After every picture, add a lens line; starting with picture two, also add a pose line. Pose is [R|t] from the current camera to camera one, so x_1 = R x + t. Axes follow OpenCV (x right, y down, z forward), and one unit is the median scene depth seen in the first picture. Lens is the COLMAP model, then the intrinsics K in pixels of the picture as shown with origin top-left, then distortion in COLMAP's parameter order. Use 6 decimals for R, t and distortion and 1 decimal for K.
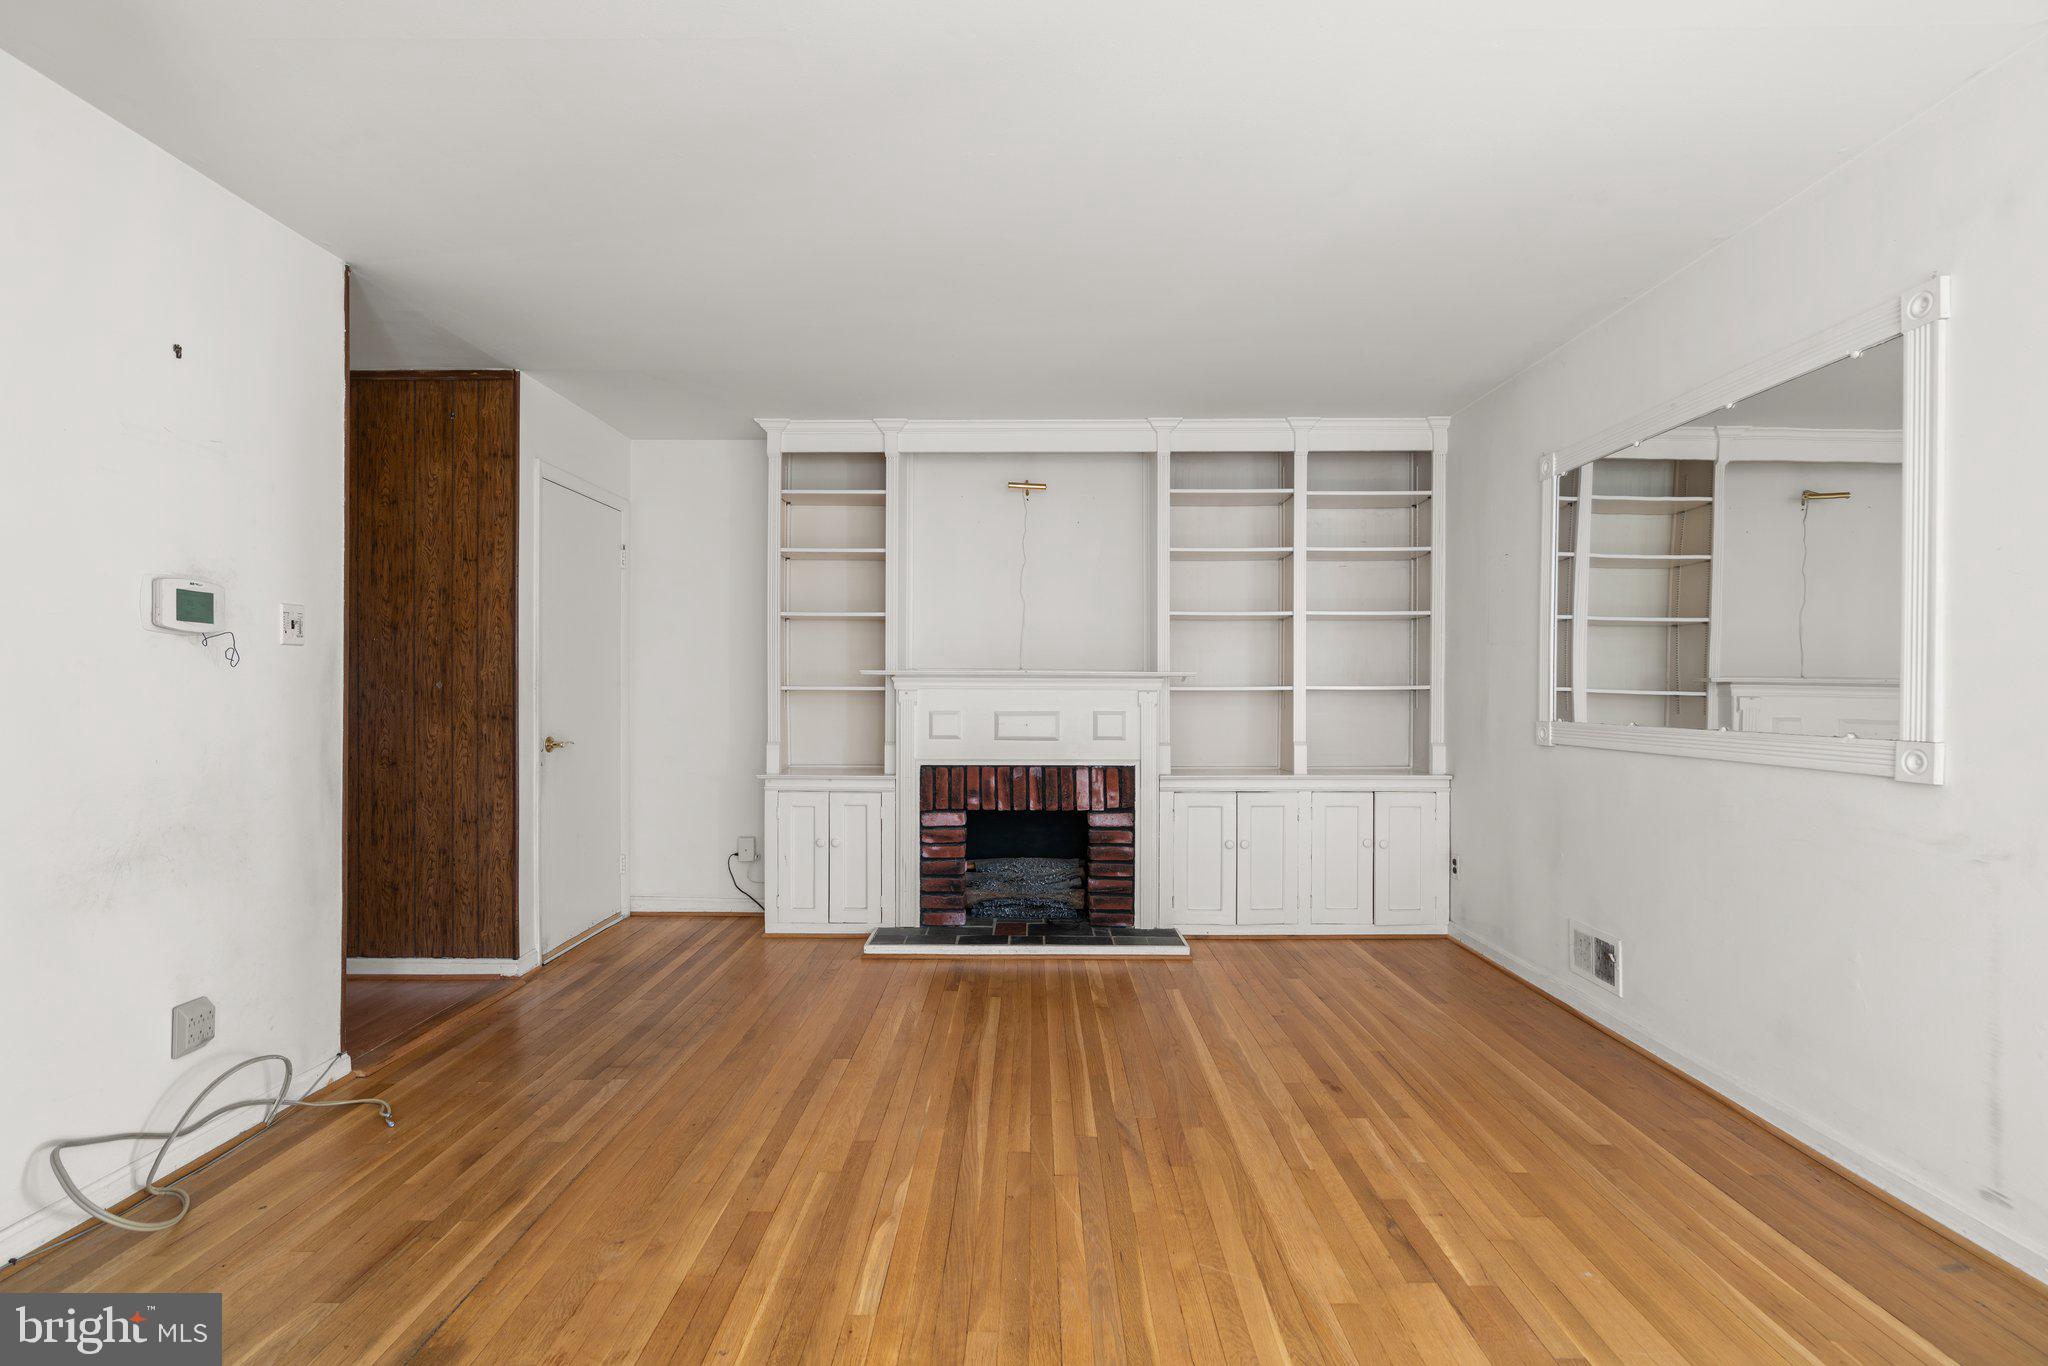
lens RADIAL K [[924.9, 0, 1023.7], [0, 924.9, 691.1], [0, 0, 1]] dist [-0.013080, 0.006170]
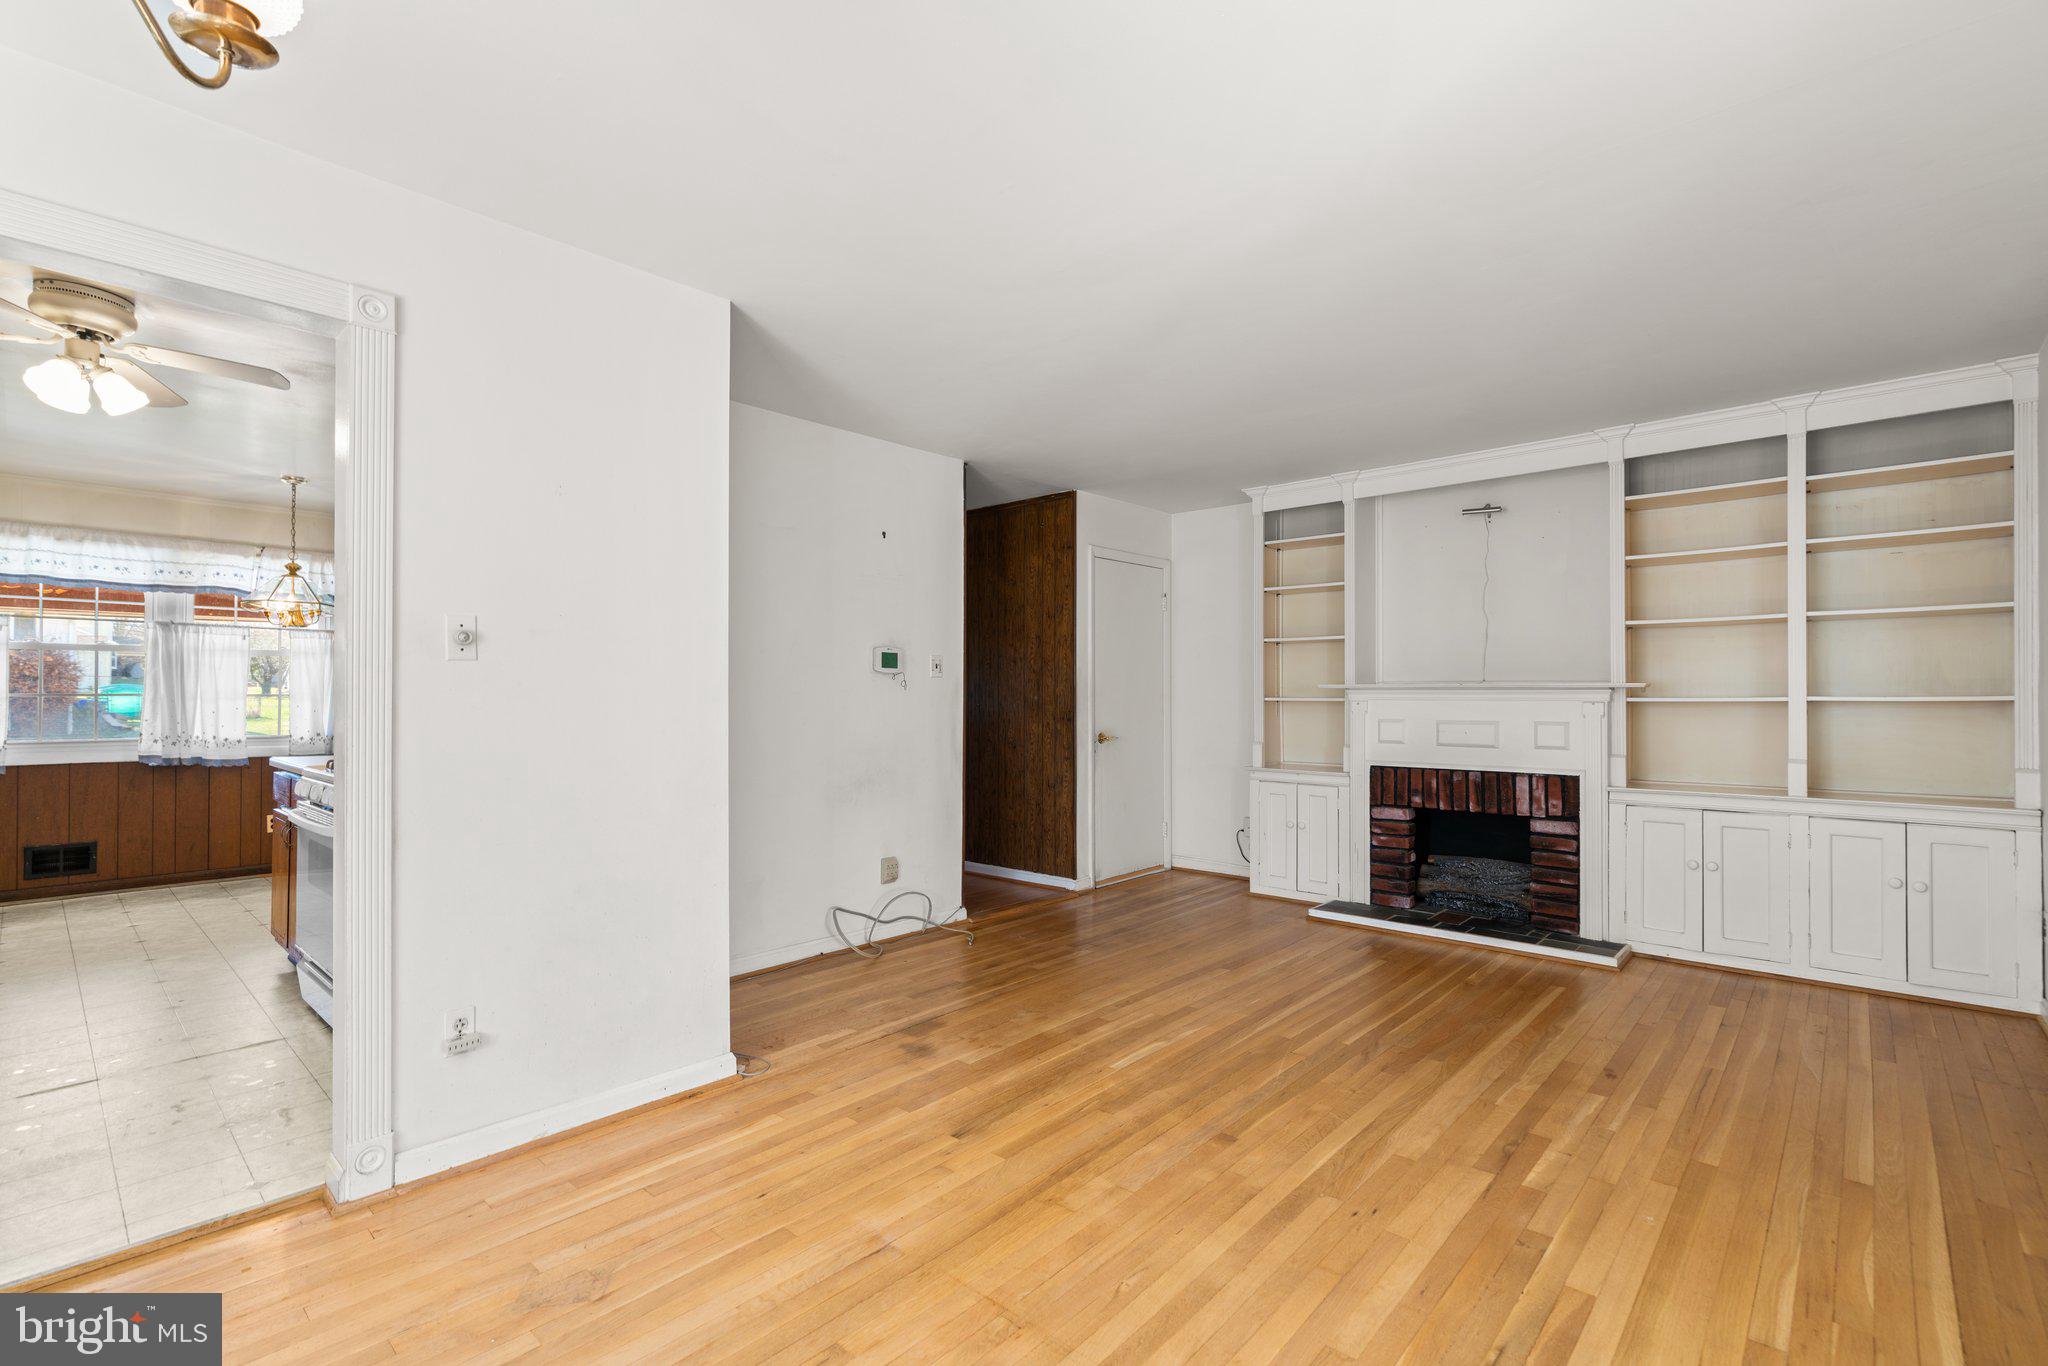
lens RADIAL K [[924.9, 0, 1023.0], [0, 924.9, 688.0], [0, 0, 1]] dist [-0.013080, 0.006170]
pose [[0.743395, -0.008172, -0.668803, 0.412268], [0.000326, 0.999930, -0.011855, -0.004593], [0.668853, 0.008595, 0.743345, -0.190311]]
